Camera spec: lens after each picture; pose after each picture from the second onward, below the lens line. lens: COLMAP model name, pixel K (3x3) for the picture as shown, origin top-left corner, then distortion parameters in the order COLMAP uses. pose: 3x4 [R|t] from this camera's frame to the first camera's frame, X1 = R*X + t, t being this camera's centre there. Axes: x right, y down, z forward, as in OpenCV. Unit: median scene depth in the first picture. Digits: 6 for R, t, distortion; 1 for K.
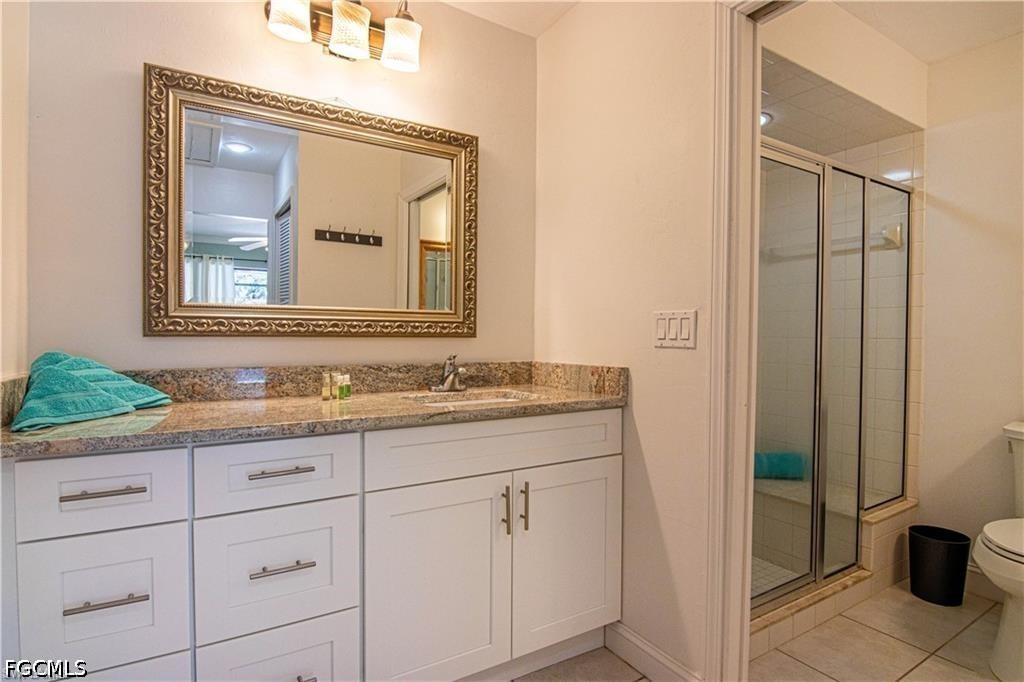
lens RADIAL K [[521.2, 0, 512.4], [0, 521.2, 342.3], [0, 0, 1]] dist [-0.011763, -0.006835]
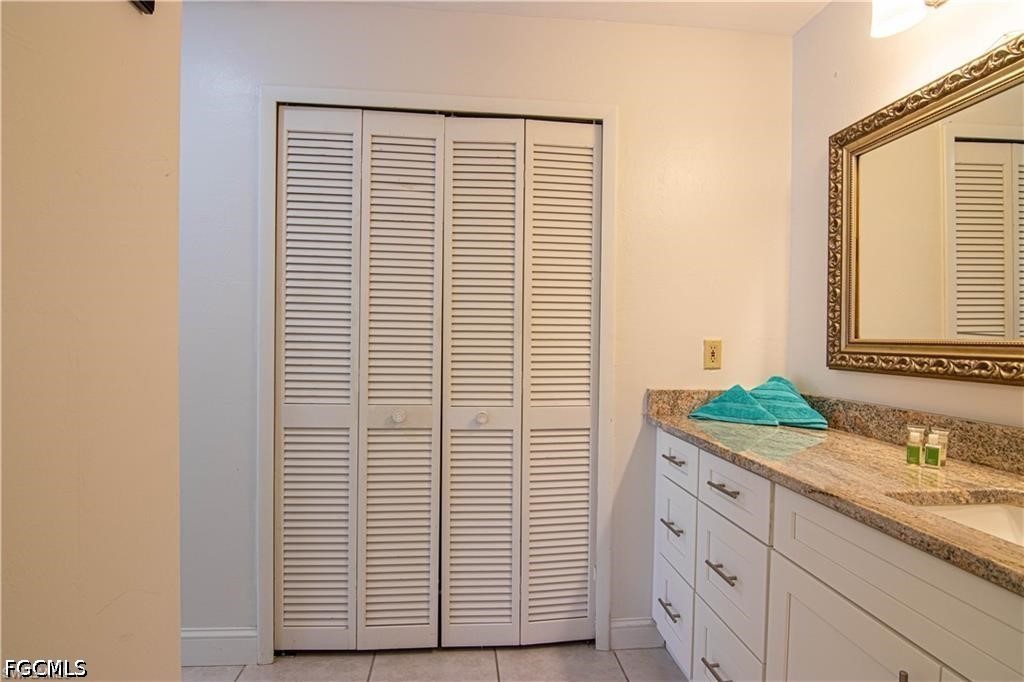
lens RADIAL K [[521.2, 0, 513.1], [0, 521.2, 343.0], [0, 0, 1]] dist [-0.011763, -0.006835]
pose [[-0.434975, -0.003058, -0.900437, 0.650952], [-0.031738, 0.999425, 0.011937, -0.061197], [0.899883, 0.033771, -0.434822, 0.859484]]
